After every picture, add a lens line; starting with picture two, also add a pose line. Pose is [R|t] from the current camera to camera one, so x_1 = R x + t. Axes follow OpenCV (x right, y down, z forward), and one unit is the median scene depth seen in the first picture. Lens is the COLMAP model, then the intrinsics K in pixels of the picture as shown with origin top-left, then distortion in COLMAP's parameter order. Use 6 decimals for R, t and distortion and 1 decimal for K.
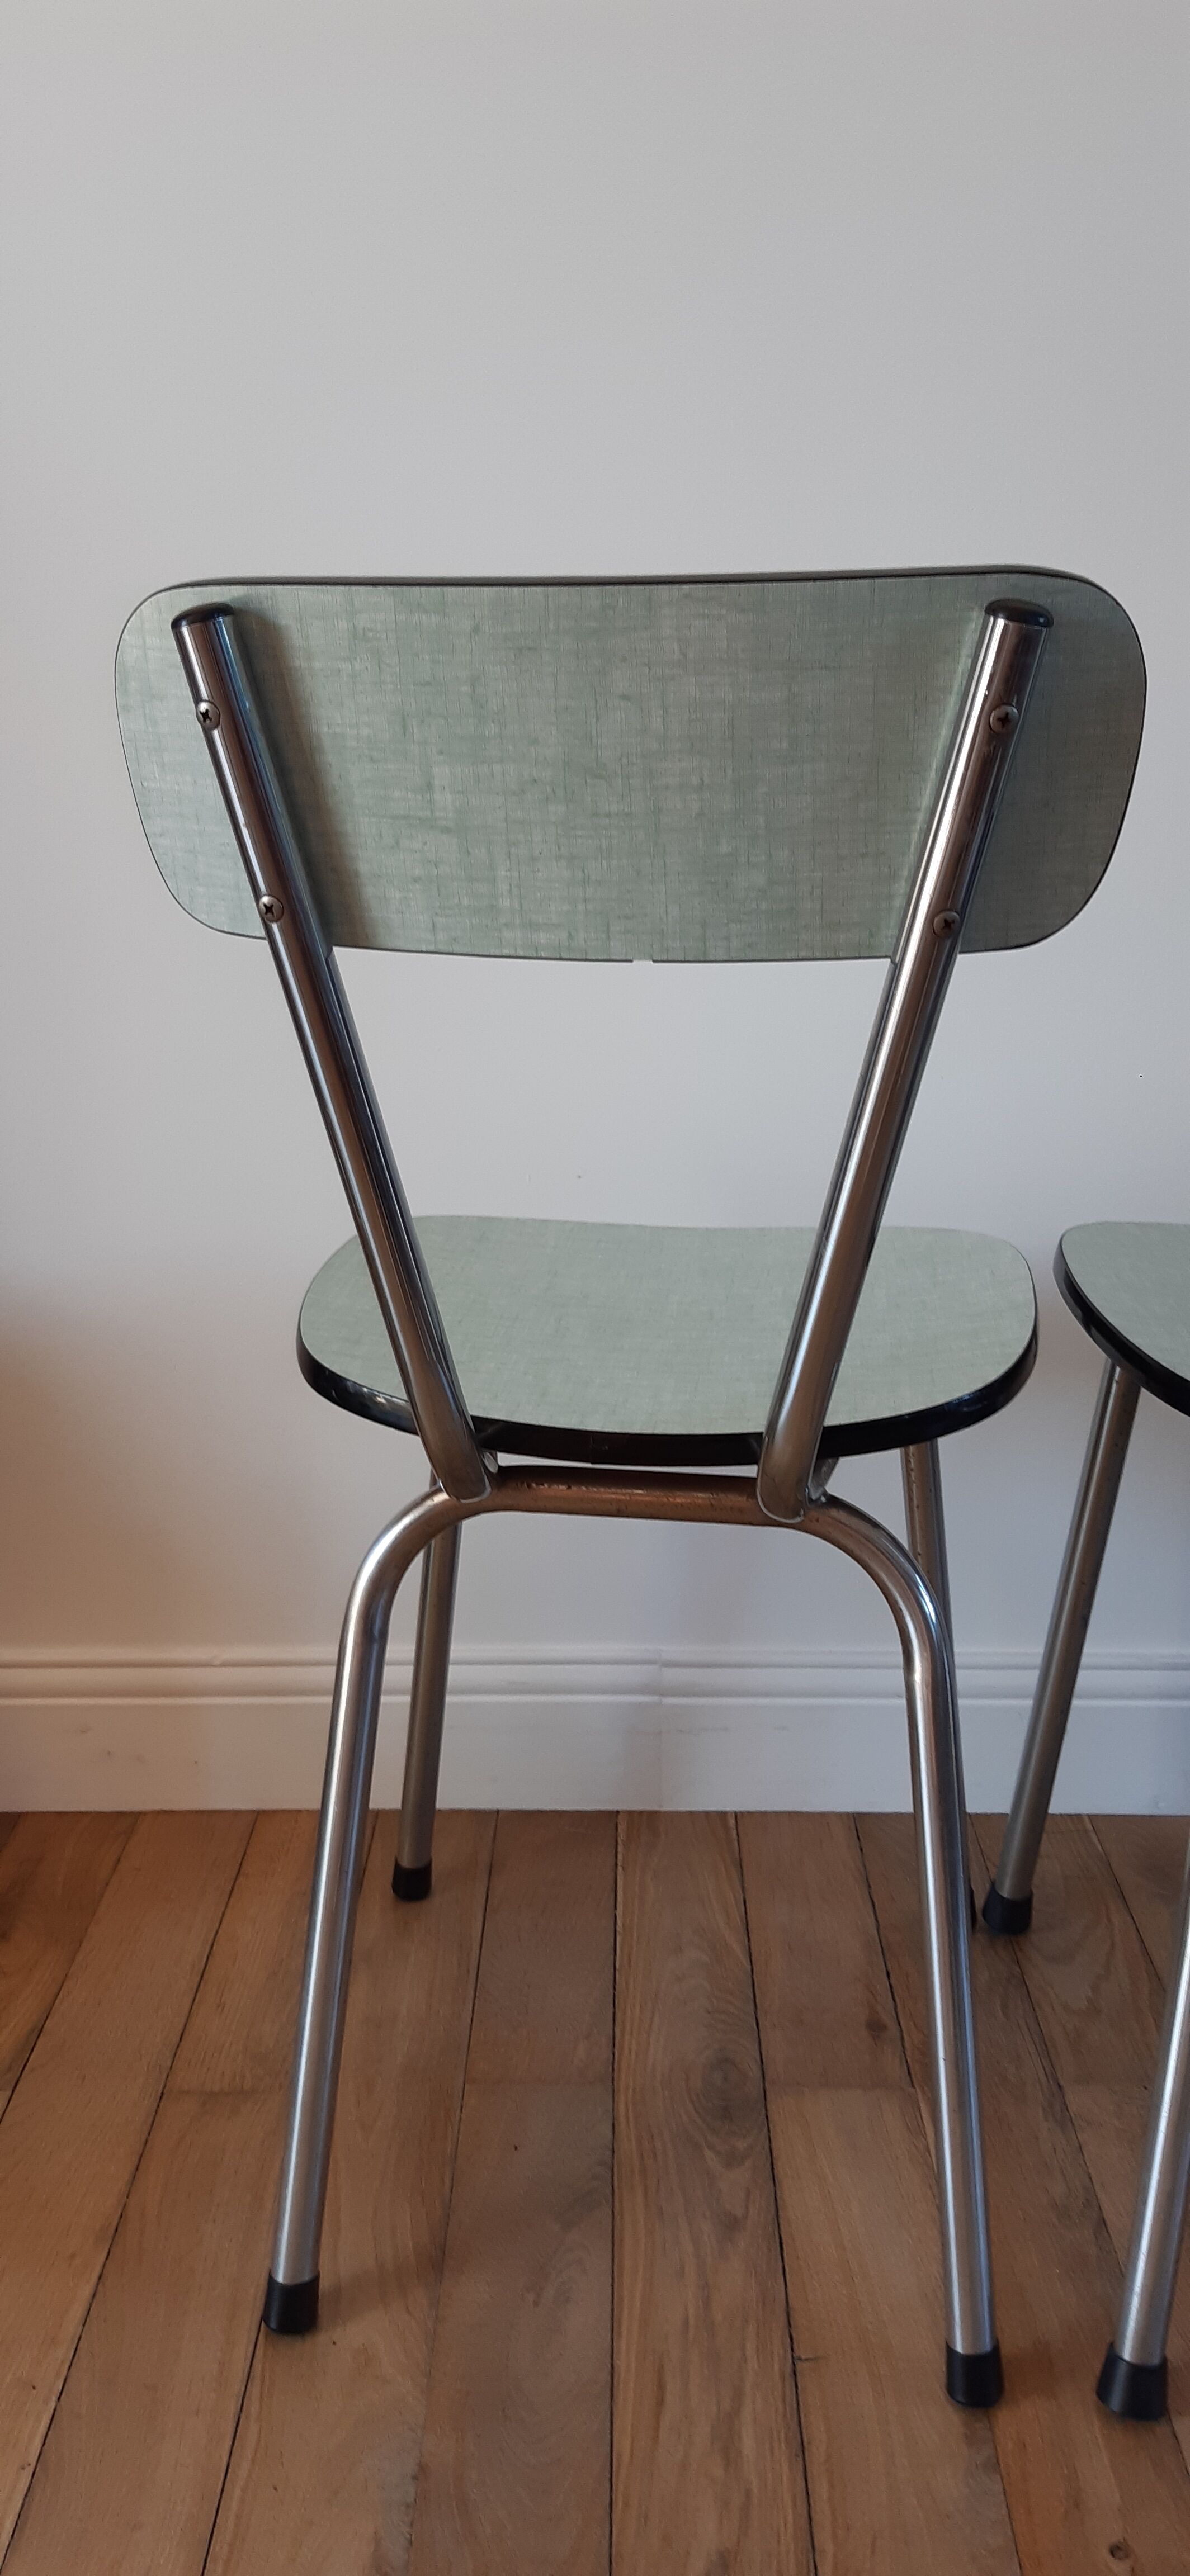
lens RADIAL K [[1974.8, 0, 578.1], [0, 1974.8, 1202.6], [0, 0, 1]] dist [0.043673, -0.100360]
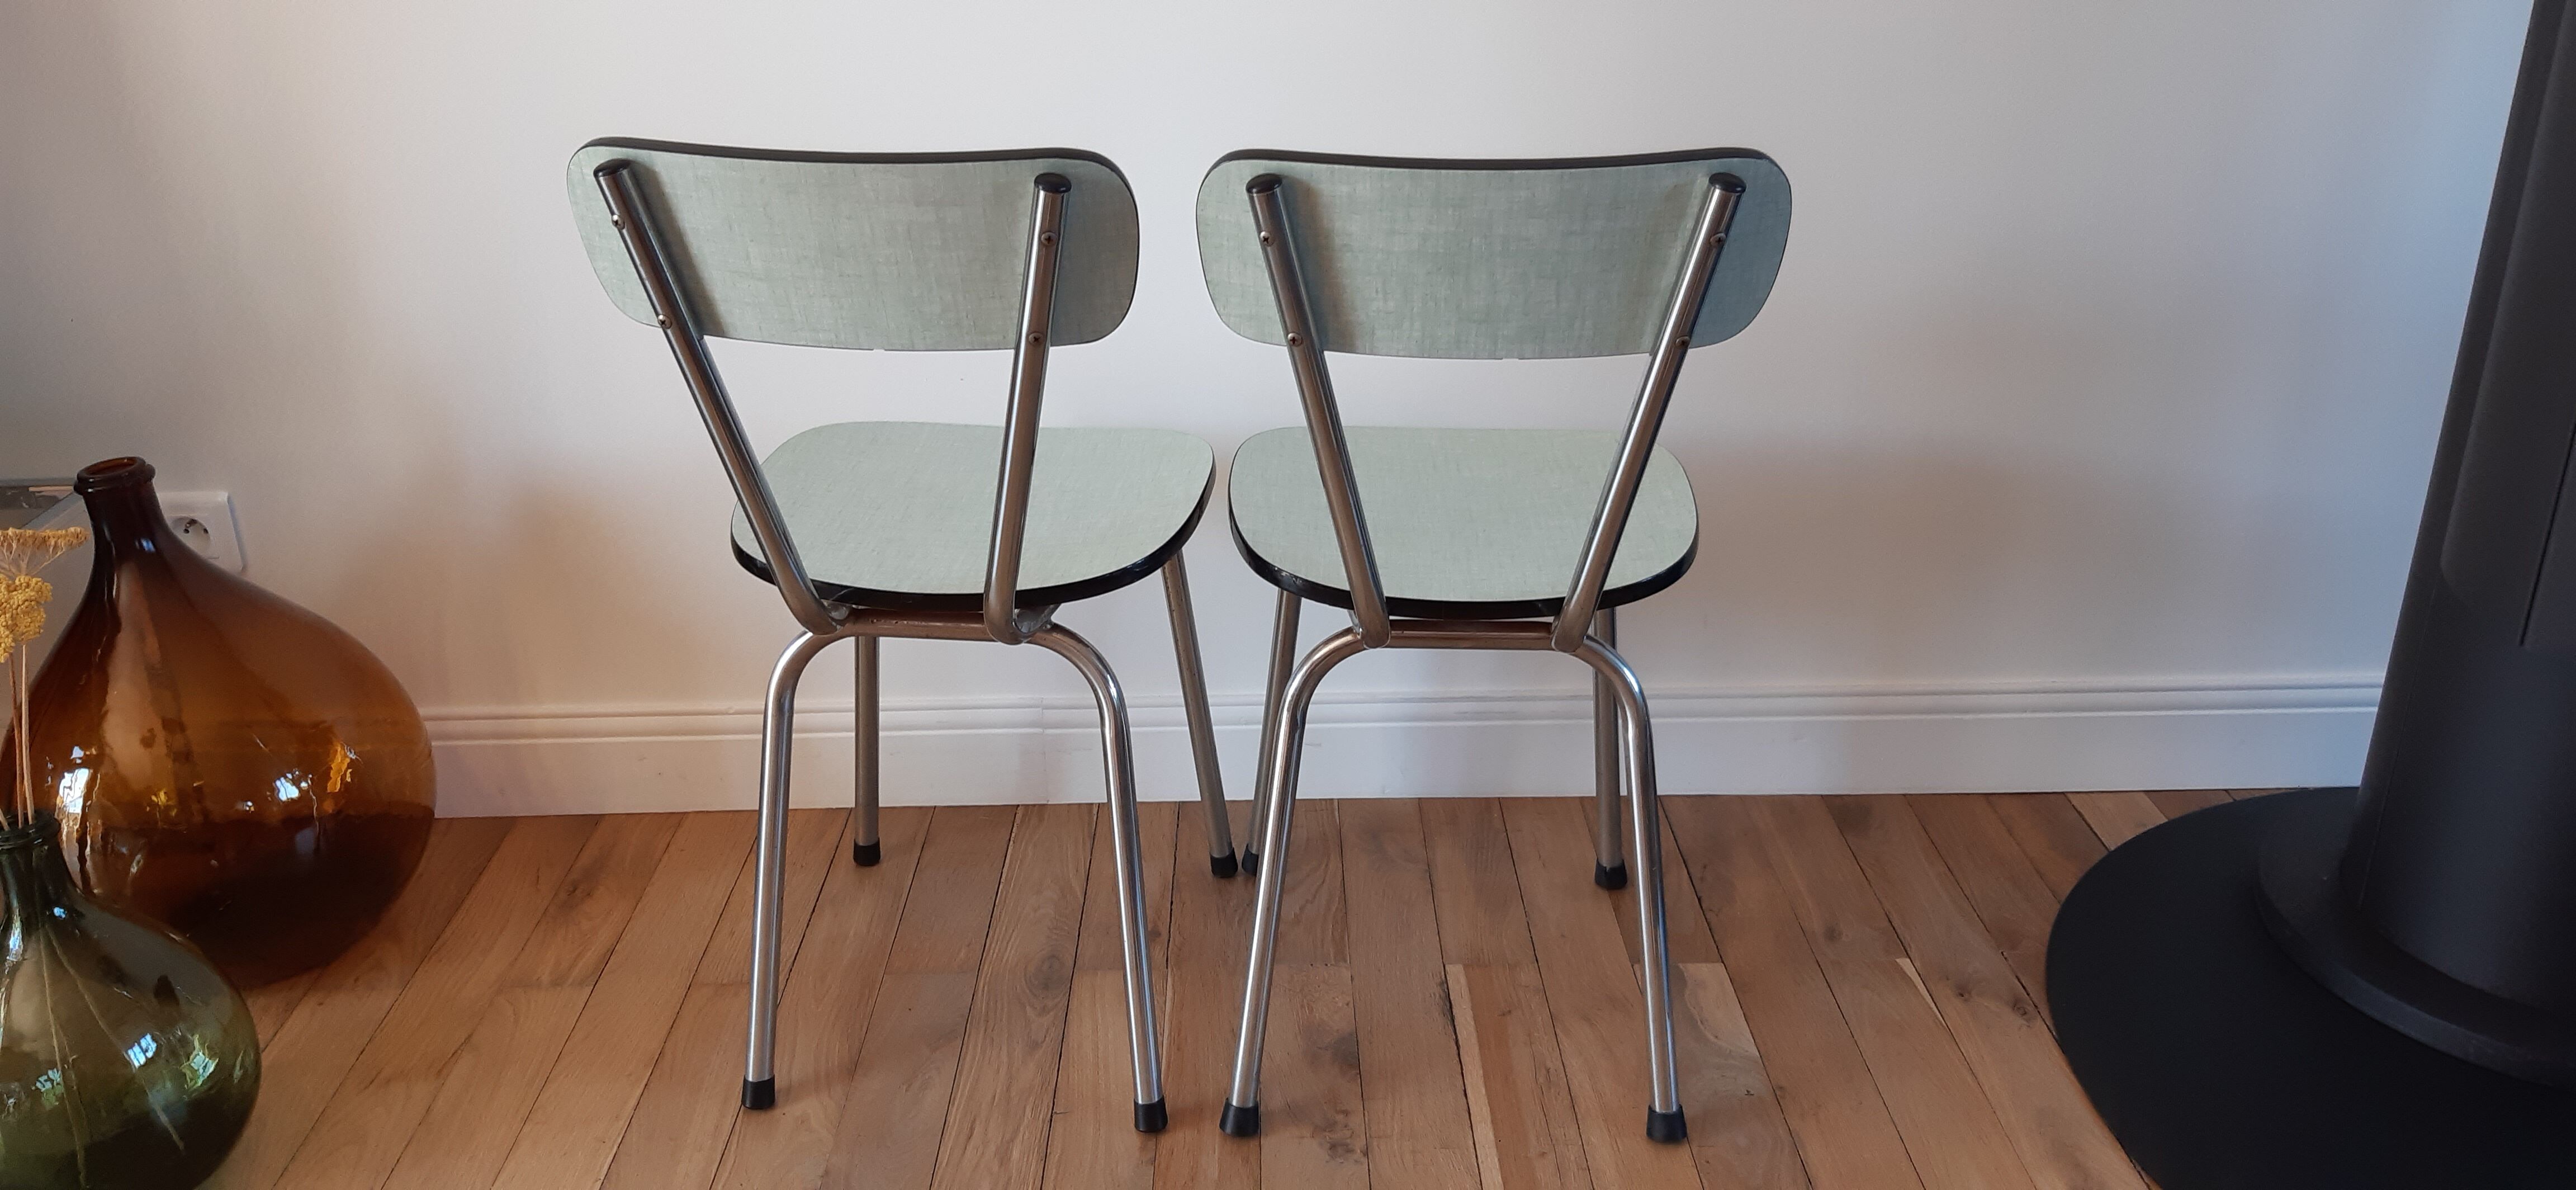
lens RADIAL K [[1974.8, 0, 1298.9], [0, 1974.8, 544.7], [0, 0, 1]] dist [0.043673, -0.100360]
pose [[0.999123, -0.015916, 0.038734, 0.246713], [0.008992, 0.984920, 0.172778, -0.185201], [-0.040900, -0.172278, 0.984199, -0.579251]]
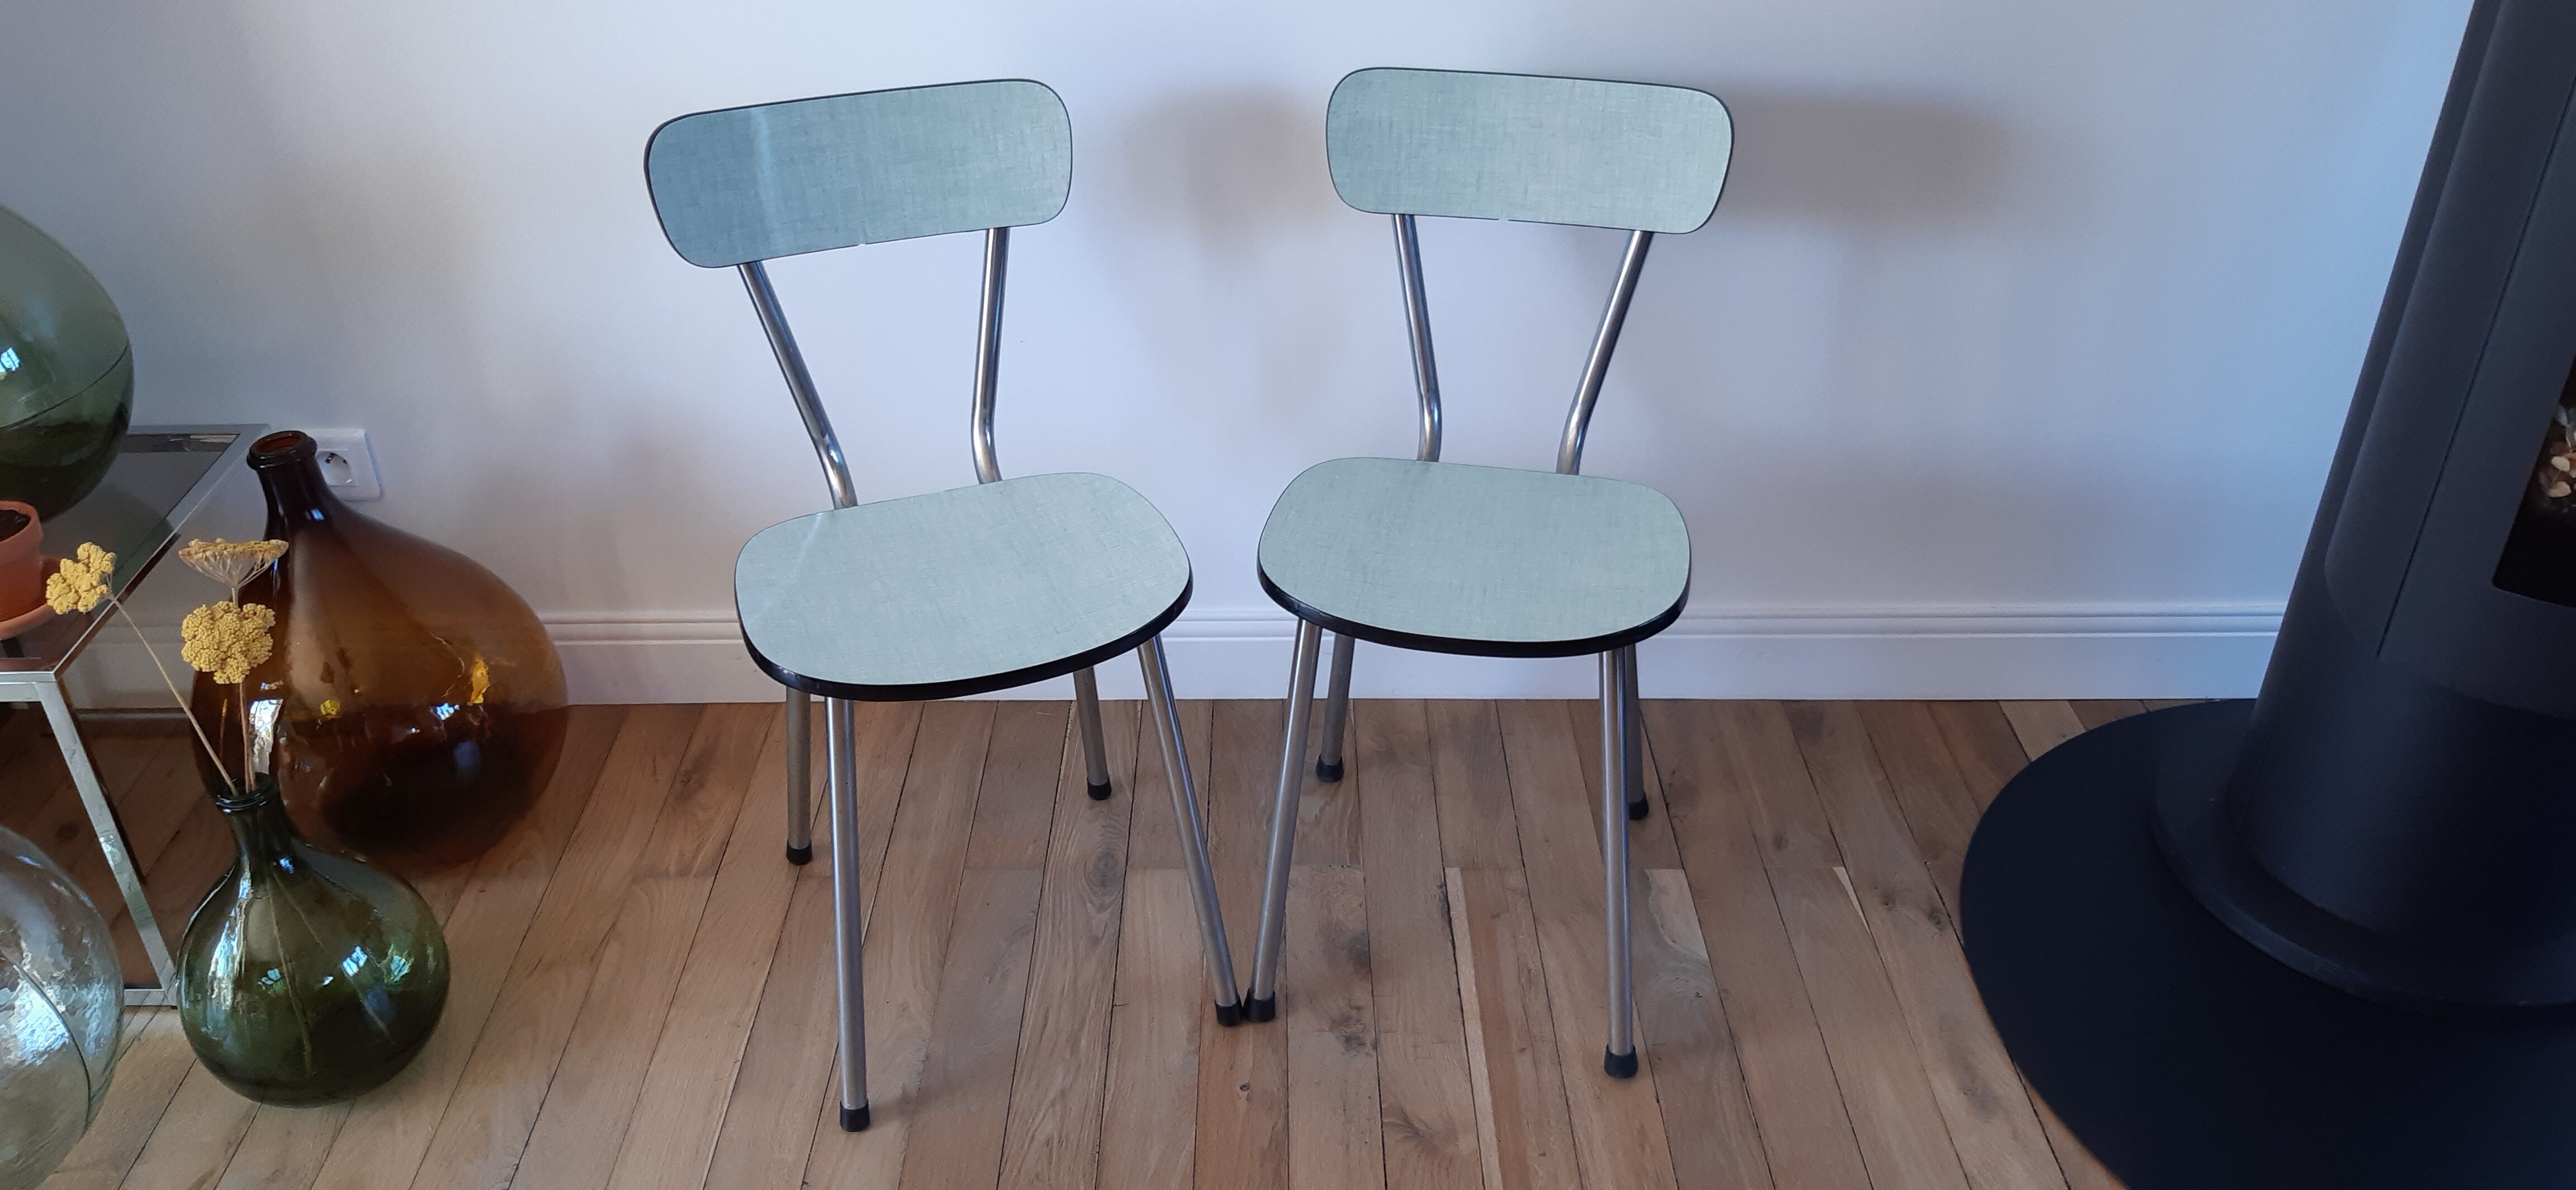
lens RADIAL K [[1974.8, 0, 1297.5], [0, 1974.8, 538.0], [0, 0, 1]] dist [0.043673, -0.100360]
pose [[0.999364, -0.007145, 0.034928, 0.216805], [-0.004590, 0.945775, 0.324791, -0.506547], [-0.035354, -0.324745, 0.945141, -0.738542]]
